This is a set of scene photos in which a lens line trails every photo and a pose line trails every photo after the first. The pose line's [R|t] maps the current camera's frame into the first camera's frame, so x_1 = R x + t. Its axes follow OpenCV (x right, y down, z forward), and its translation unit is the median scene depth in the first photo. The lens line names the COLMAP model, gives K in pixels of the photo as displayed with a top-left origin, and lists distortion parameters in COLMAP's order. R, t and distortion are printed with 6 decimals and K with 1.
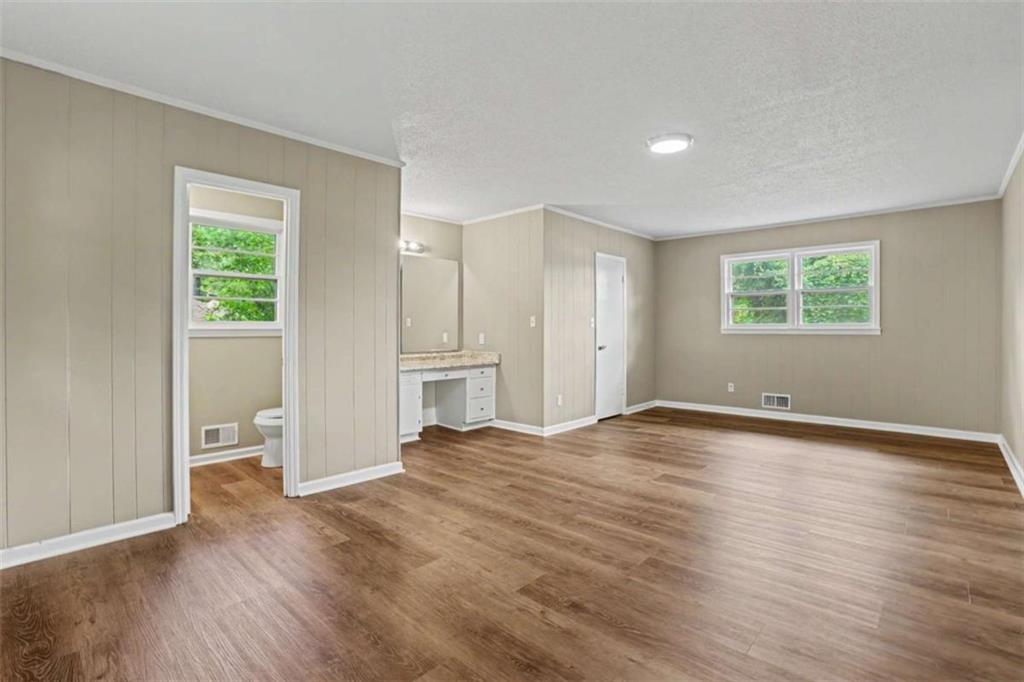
lens RADIAL K [[468.9, 0, 505.5], [0, 468.9, 335.5], [0, 0, 1]] dist [-0.056070, 0.015980]
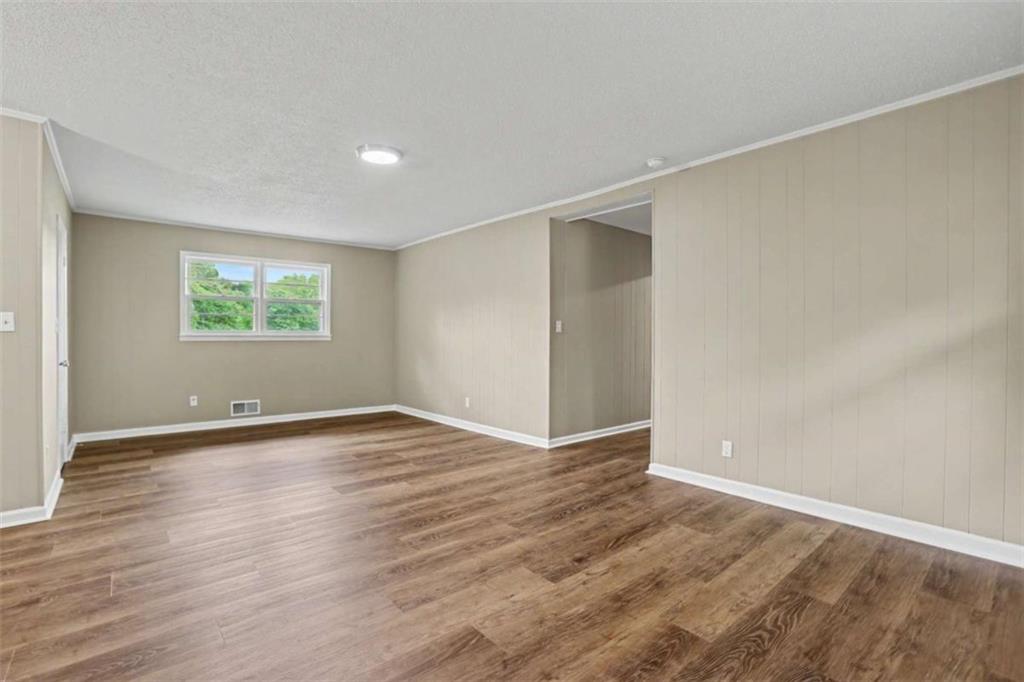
lens RADIAL K [[468.9, 0, 508.3], [0, 468.9, 341.6], [0, 0, 1]] dist [-0.056070, 0.015980]
pose [[0.136832, -0.008440, 0.990558, -0.784596], [0.008872, 0.999934, 0.007294, -0.008665], [-0.990554, 0.007790, 0.136898, 0.719291]]
